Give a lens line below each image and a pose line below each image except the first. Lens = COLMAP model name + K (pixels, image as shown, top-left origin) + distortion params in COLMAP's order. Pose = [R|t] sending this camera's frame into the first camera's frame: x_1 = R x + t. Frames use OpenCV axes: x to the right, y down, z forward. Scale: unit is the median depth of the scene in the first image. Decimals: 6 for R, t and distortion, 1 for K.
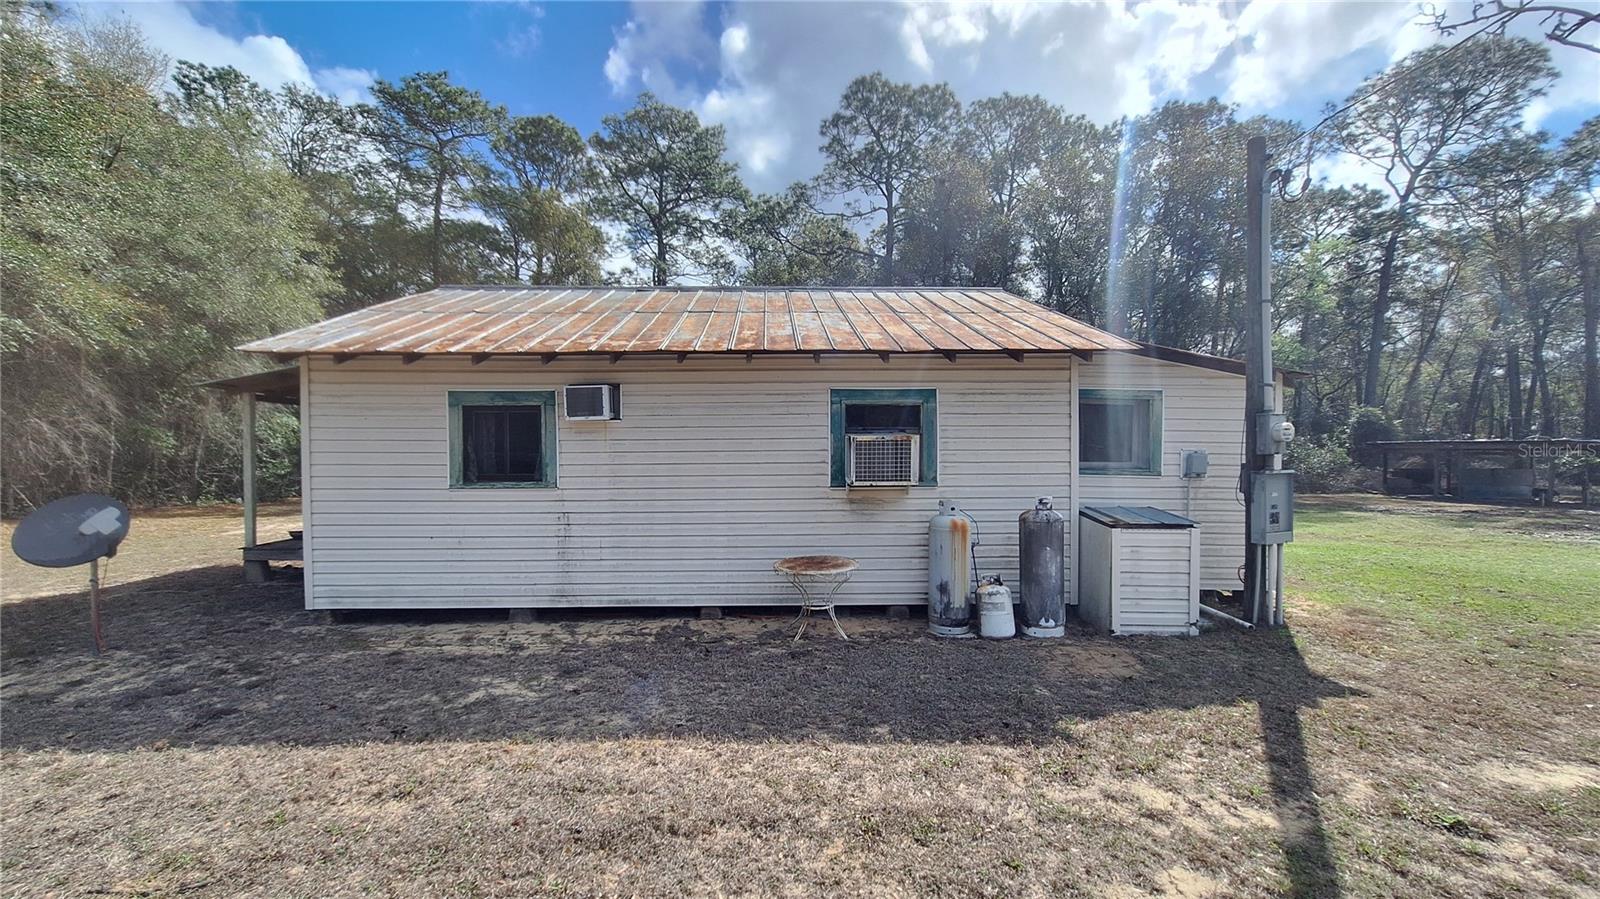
lens RADIAL K [[631.9, 0, 794.2], [0, 631.9, 462.4], [0, 0, 1]] dist [-0.002521, 0.000501]
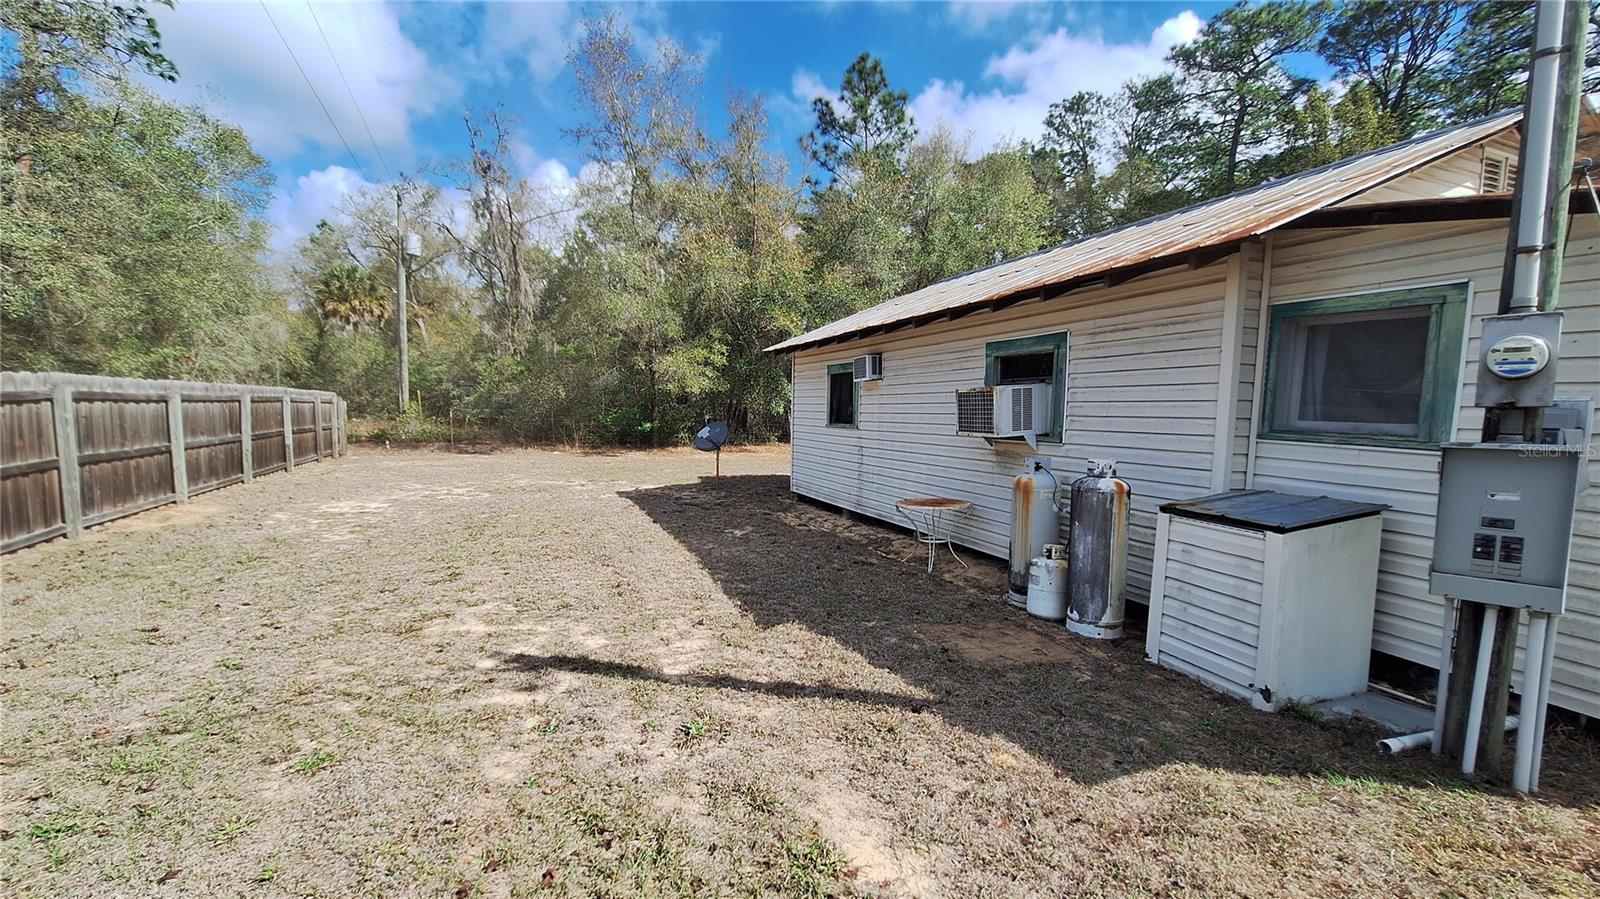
lens RADIAL K [[631.9, 0, 786.4], [0, 631.9, 456.6], [0, 0, 1]] dist [-0.002521, 0.000501]
pose [[0.358052, 0.077127, -0.930511, 0.908259], [-0.026073, 0.997020, 0.072607, 0.002436], [0.933338, -0.001736, 0.358996, 0.326689]]
